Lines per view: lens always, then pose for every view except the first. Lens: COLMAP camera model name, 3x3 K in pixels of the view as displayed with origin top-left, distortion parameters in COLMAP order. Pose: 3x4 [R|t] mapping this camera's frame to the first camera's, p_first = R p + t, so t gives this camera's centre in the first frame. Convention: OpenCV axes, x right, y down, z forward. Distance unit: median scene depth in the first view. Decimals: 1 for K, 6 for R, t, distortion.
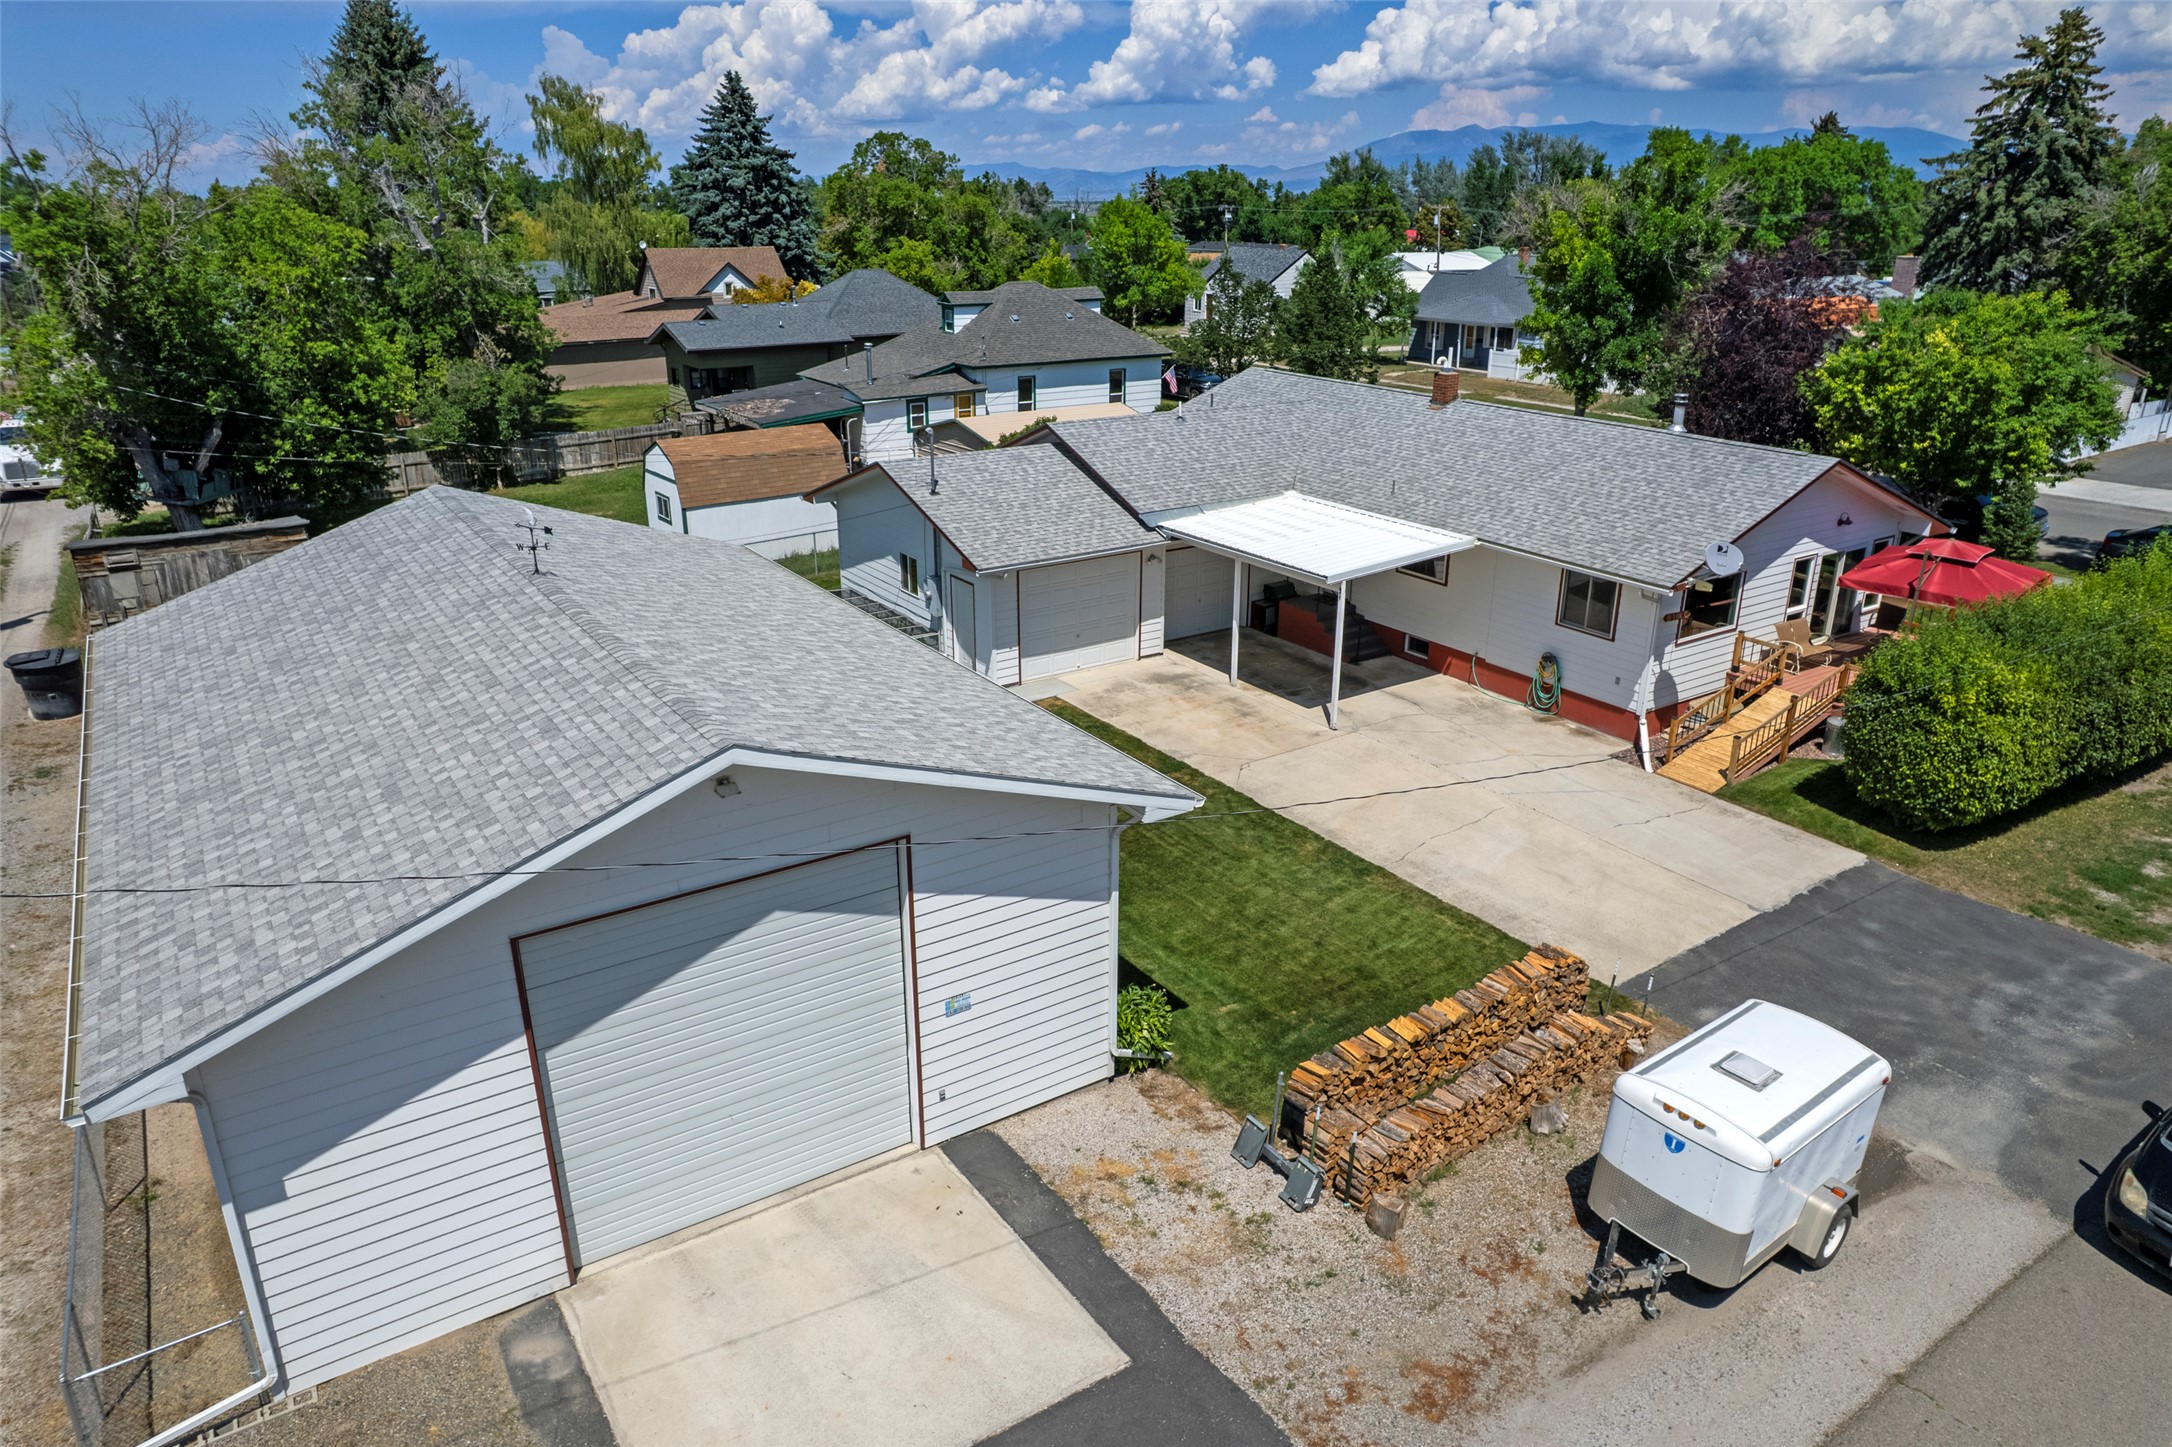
lens RADIAL K [[1394.1, 0, 1094.2], [0, 1394.1, 727.6], [0, 0, 1]] dist [-0.081310, 0.072697]
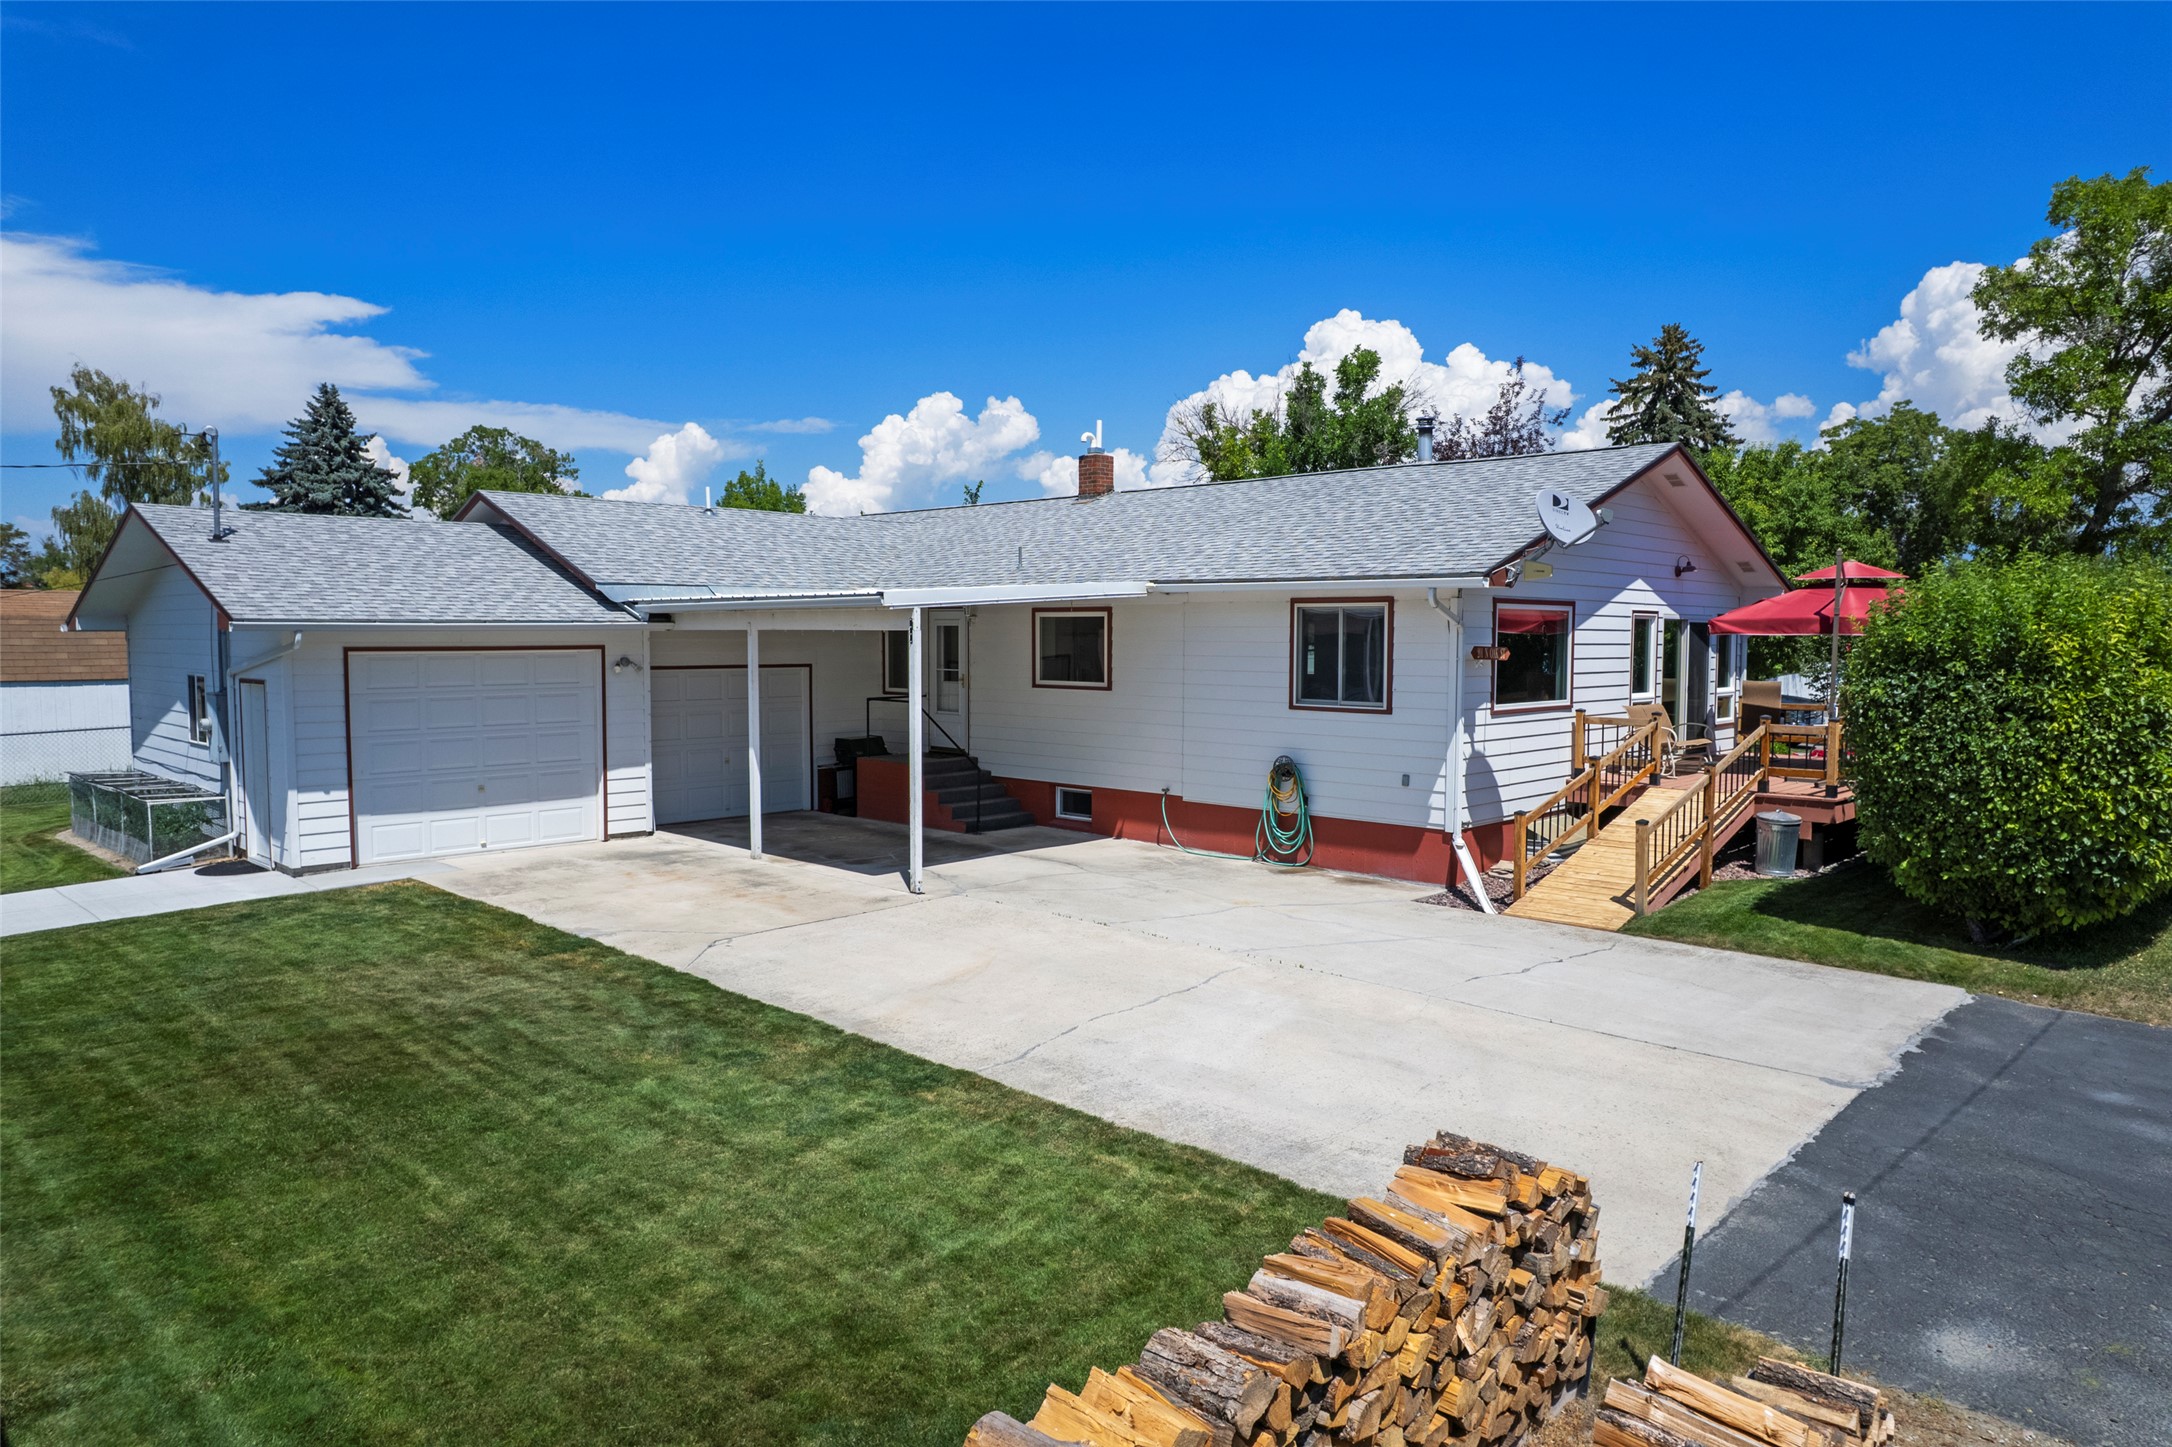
lens RADIAL K [[1394.1, 0, 1092.8], [0, 1394.1, 724.1], [0, 0, 1]] dist [-0.081310, 0.072697]
pose [[0.977524, -0.013557, 0.210387, 0.130949], [0.074606, 0.955600, -0.285066, 0.100029], [-0.197181, 0.294355, 0.935134, 0.481335]]
